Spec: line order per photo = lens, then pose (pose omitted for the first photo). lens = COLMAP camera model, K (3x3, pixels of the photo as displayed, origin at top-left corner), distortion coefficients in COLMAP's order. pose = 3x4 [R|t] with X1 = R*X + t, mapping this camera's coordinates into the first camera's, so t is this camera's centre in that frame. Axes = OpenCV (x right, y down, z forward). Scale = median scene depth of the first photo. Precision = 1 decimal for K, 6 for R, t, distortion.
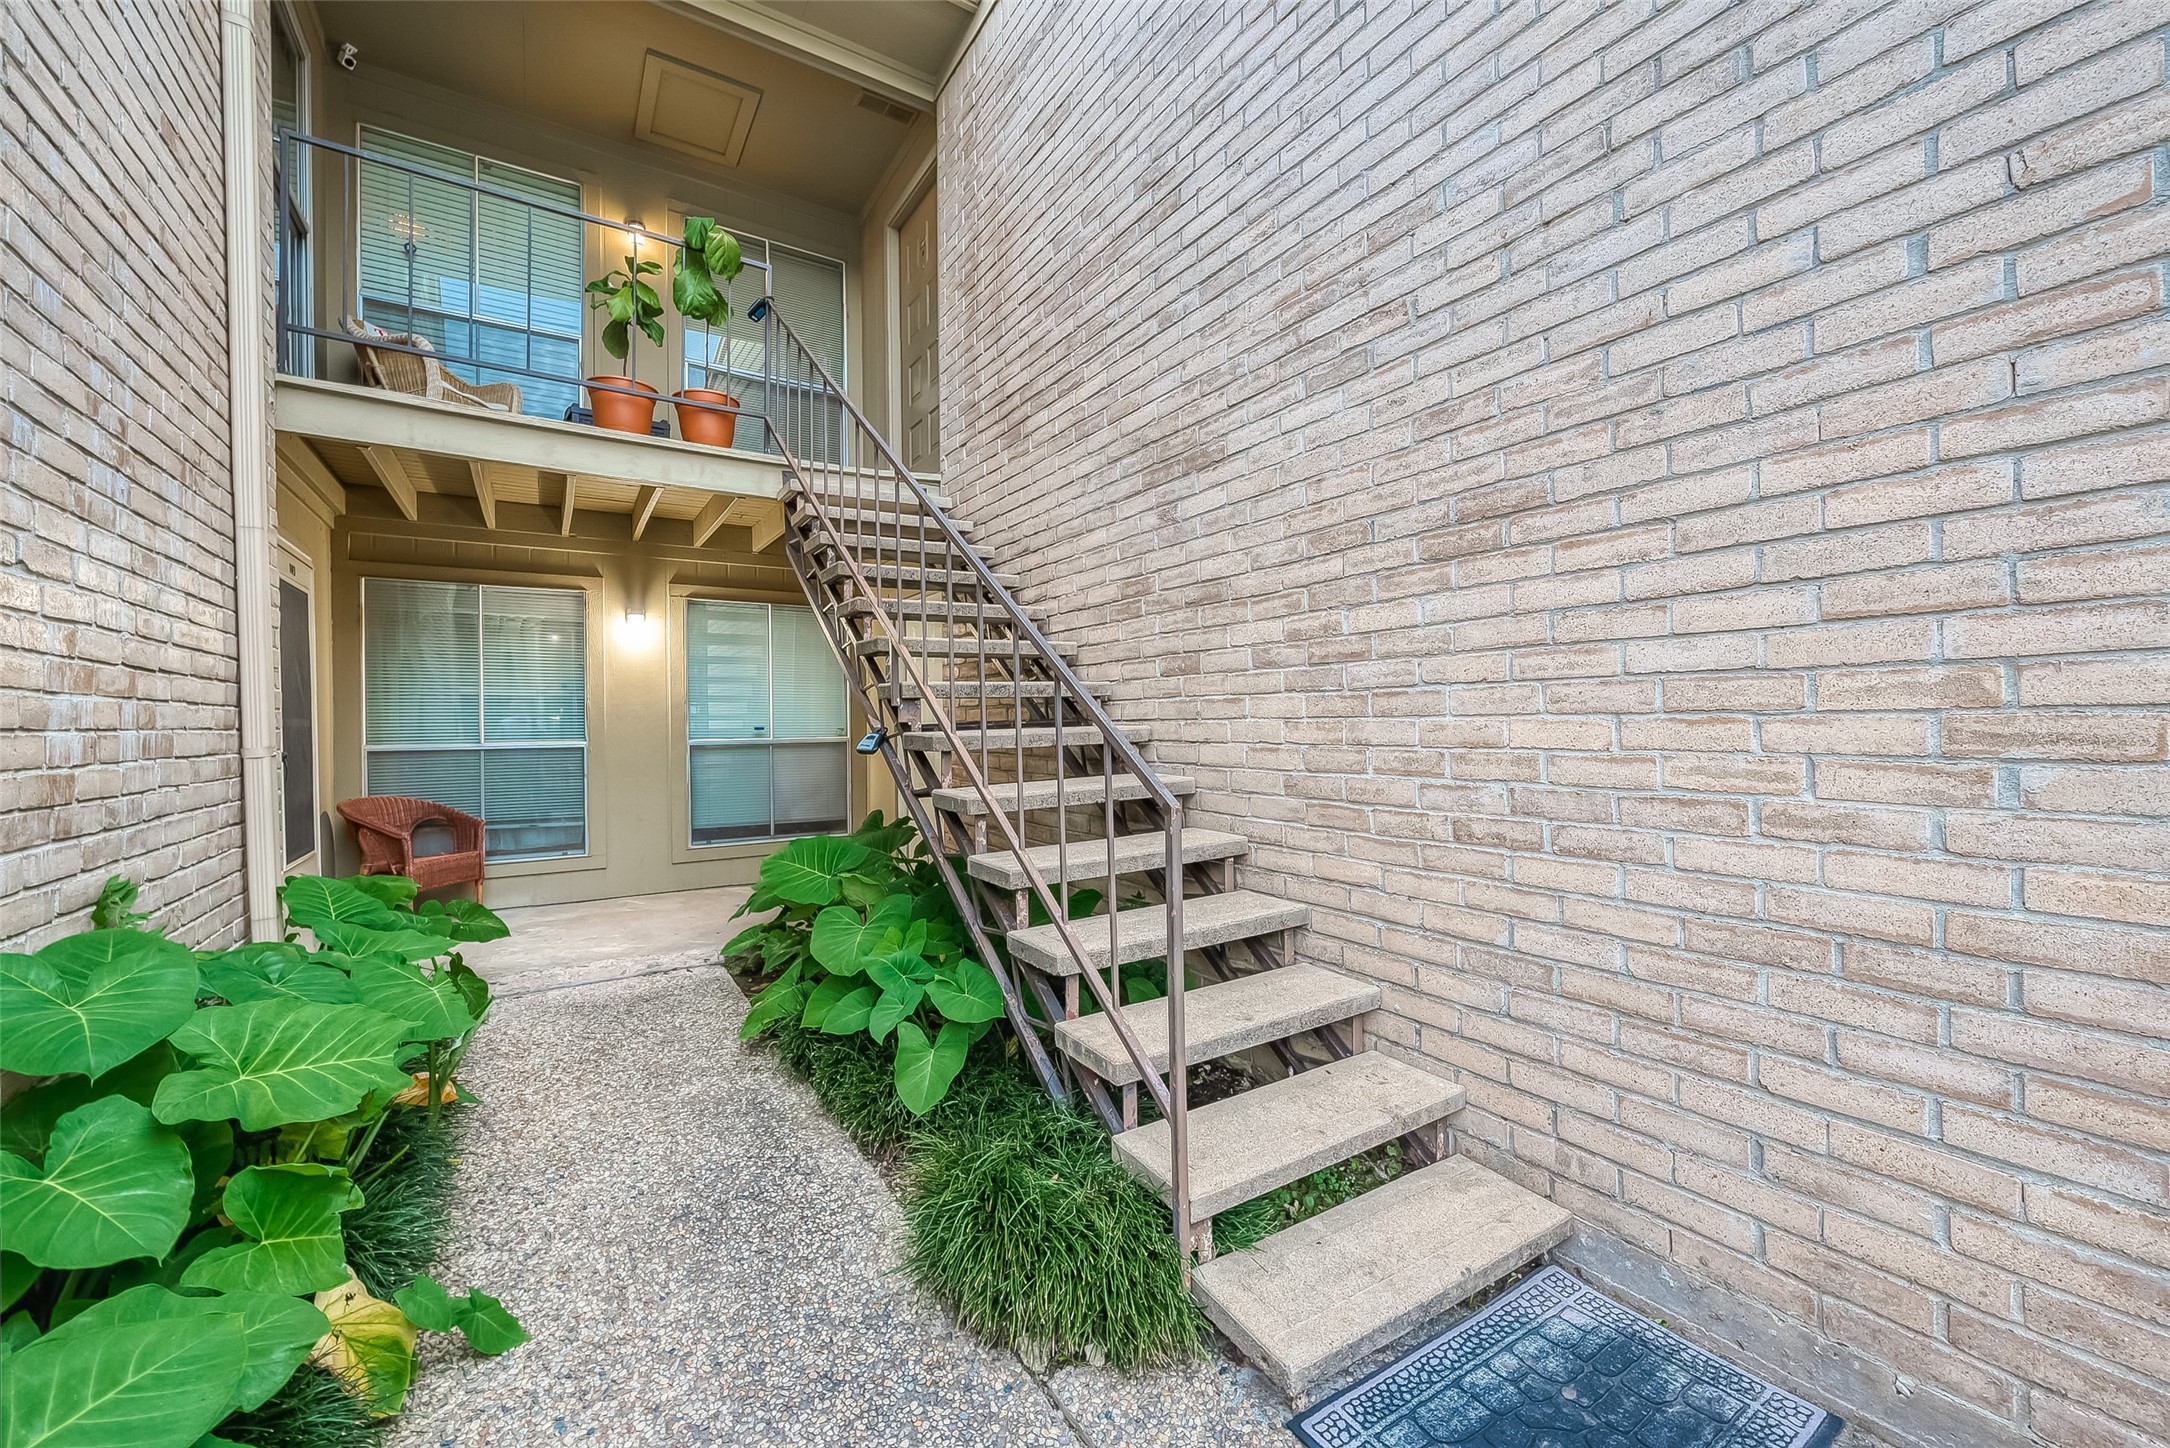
lens RADIAL K [[869.0, 0, 1096.1], [0, 869.0, 724.5], [0, 0, 1]] dist [-0.001327, 0.001234]
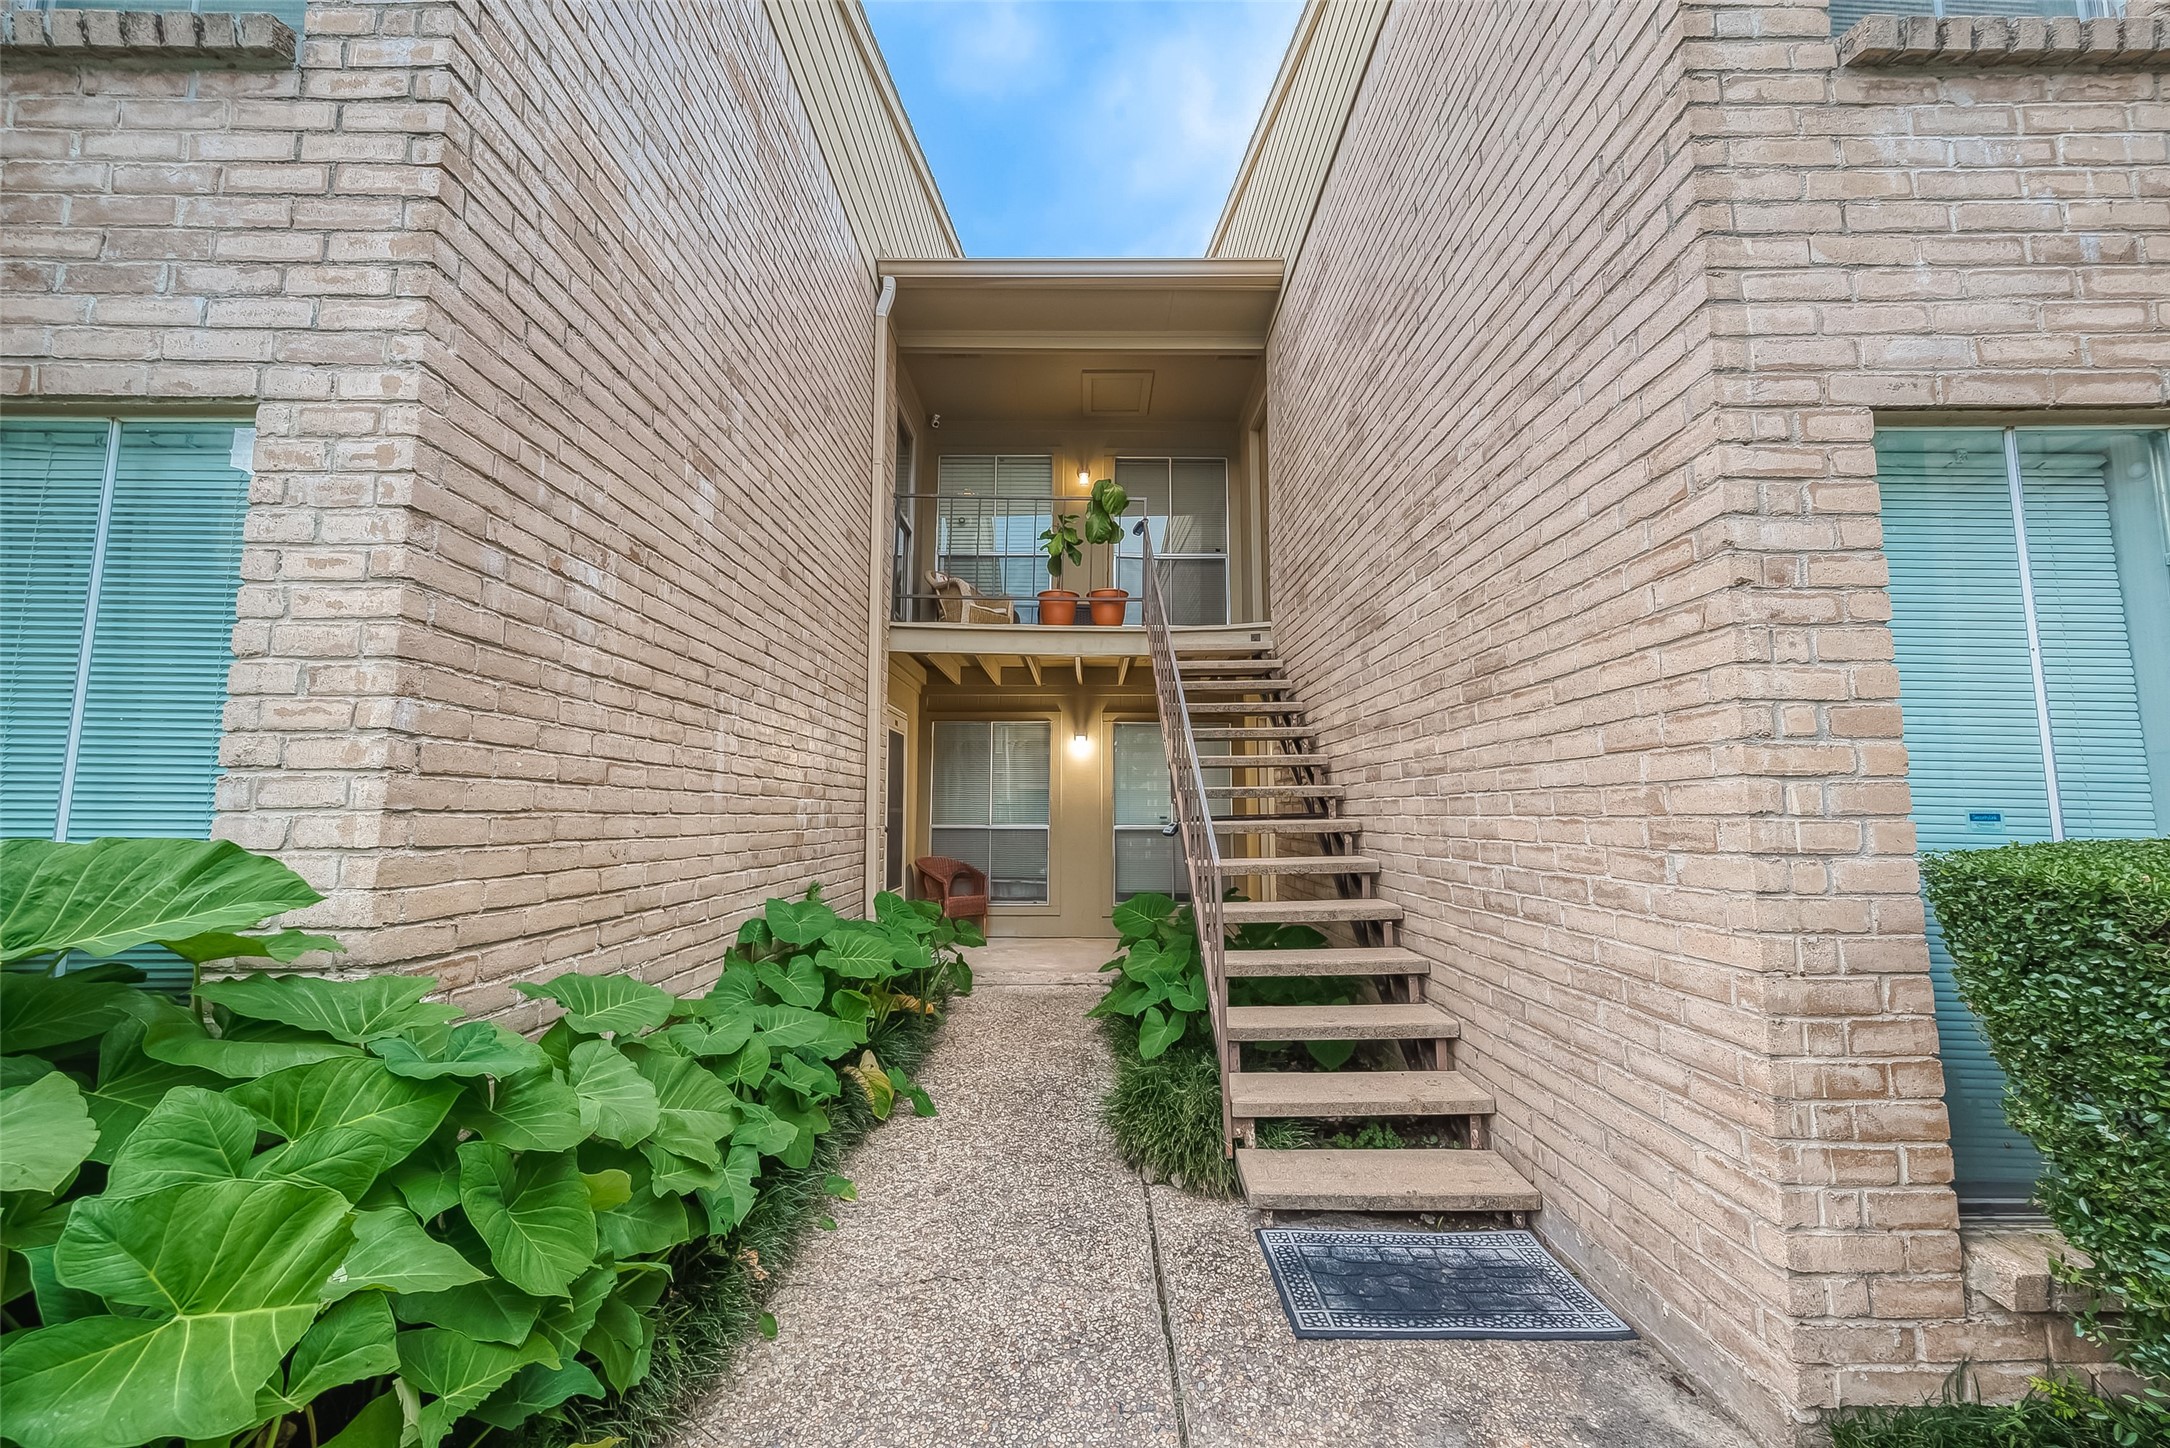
lens RADIAL K [[869.0, 0, 1079.3], [0, 869.0, 719.9], [0, 0, 1]] dist [-0.001327, 0.001234]
pose [[0.839234, -0.046025, -0.541819, 0.515013], [-0.013400, 0.994359, -0.105221, -0.005731], [0.543605, 0.095565, 0.833883, -0.407386]]
